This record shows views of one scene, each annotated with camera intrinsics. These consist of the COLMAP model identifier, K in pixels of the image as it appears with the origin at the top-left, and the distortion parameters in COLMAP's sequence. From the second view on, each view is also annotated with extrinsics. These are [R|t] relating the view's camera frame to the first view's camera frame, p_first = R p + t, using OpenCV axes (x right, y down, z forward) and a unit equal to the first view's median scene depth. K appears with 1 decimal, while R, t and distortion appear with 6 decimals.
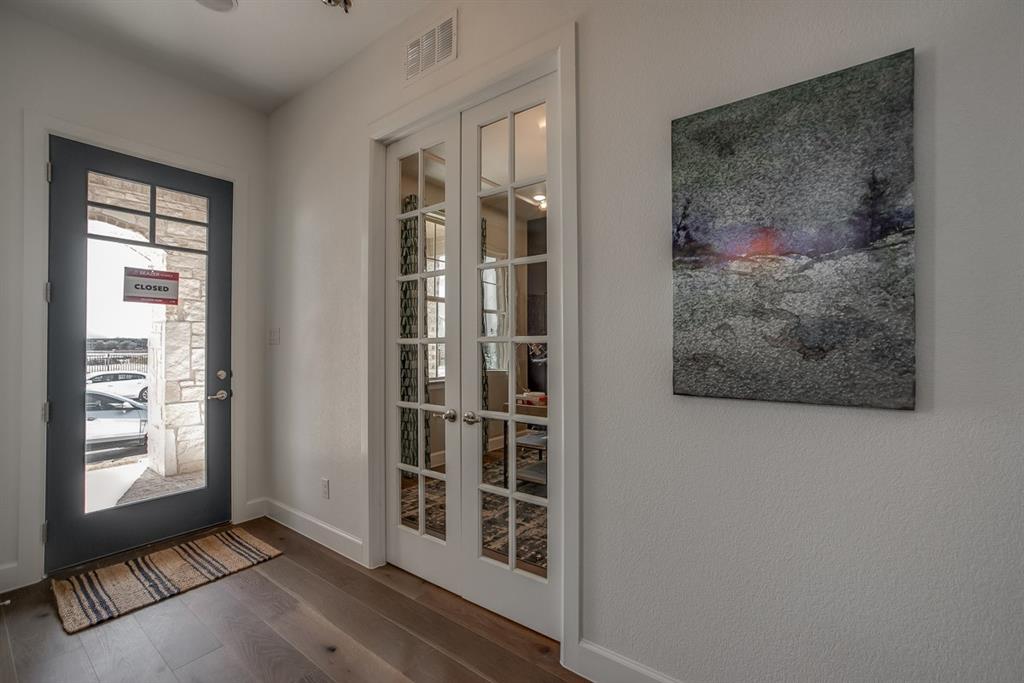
lens RADIAL K [[445.1, 0, 510.8], [0, 445.1, 340.3], [0, 0, 1]] dist [-0.013861, 0.001381]
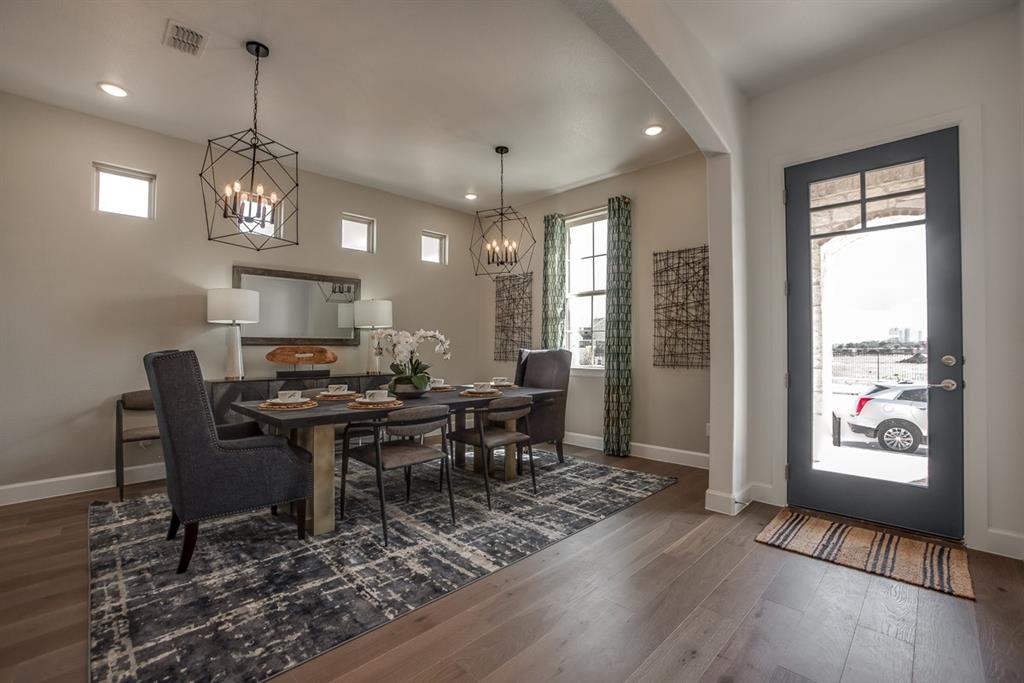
lens RADIAL K [[445.1, 0, 508.5], [0, 445.1, 339.0], [0, 0, 1]] dist [-0.013861, 0.001381]
pose [[-0.153748, -0.010352, -0.988056, 0.343564], [0.009265, 0.999886, -0.011917, 0.044918], [0.988067, -0.010986, -0.153634, 0.350448]]
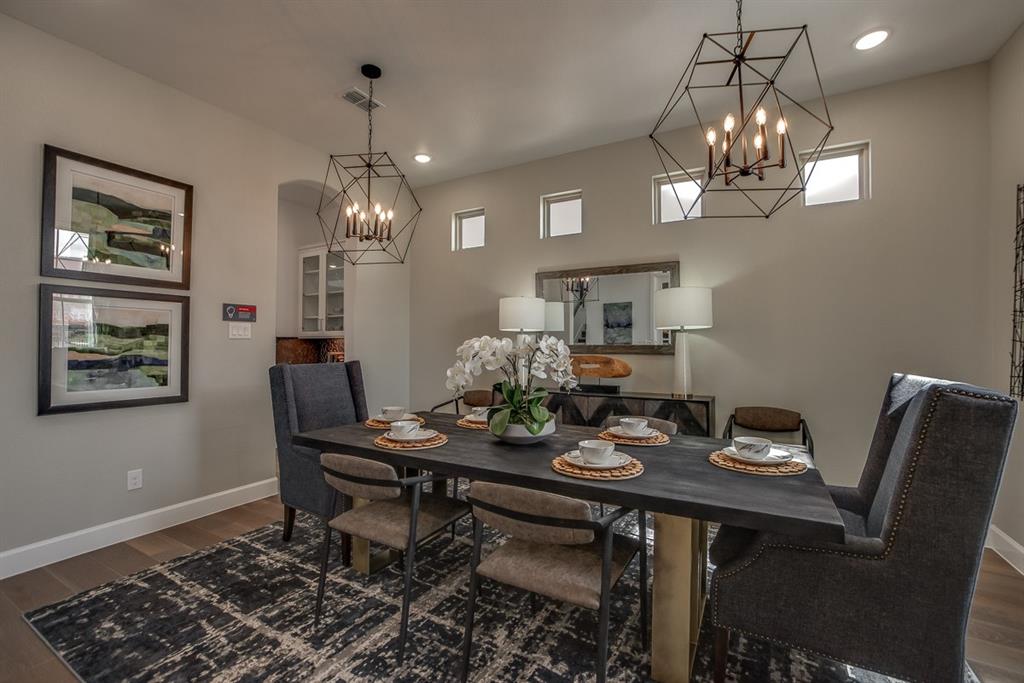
lens RADIAL K [[445.1, 0, 506.9], [0, 445.1, 340.9], [0, 0, 1]] dist [-0.013861, 0.001381]
pose [[-0.991971, -0.005129, -0.126359, -2.046916], [-0.002012, 0.999691, -0.024782, 0.023072], [0.126447, -0.024328, -0.991675, 1.091393]]
